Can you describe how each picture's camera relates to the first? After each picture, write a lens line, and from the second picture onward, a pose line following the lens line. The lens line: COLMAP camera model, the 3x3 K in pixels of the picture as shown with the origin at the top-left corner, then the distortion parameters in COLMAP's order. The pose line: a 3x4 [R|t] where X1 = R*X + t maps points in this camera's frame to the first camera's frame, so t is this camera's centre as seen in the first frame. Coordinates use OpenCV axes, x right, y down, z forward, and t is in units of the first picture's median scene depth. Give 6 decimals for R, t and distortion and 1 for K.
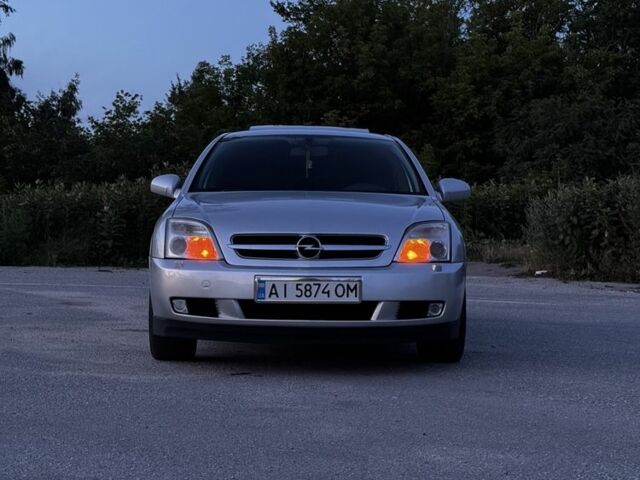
lens RADIAL K [[1288.8, 0, 320.0], [0, 1288.8, 240.0], [0, 0, 1]] dist [-0.000519, 0.005720]
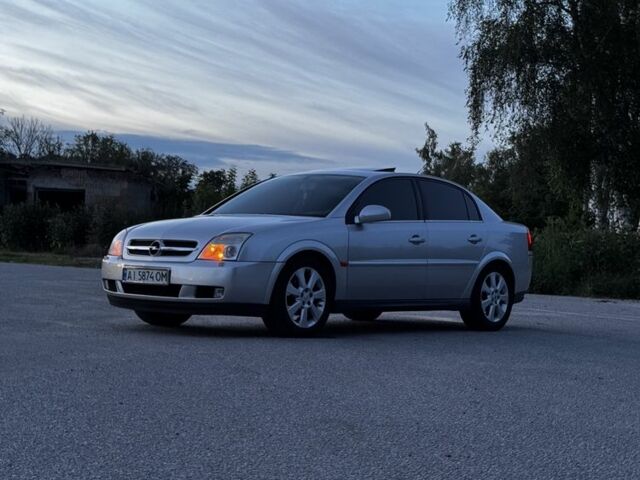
lens RADIAL K [[1288.8, 0, 320.0], [0, 1288.8, 240.0], [0, 0, 1]] dist [-0.000519, 0.005720]
pose [[0.805533, 0.016243, -0.592329, 1.041016], [-0.037552, 0.999014, -0.023674, 0.024675], [0.591360, 0.041313, 0.805349, -0.103139]]
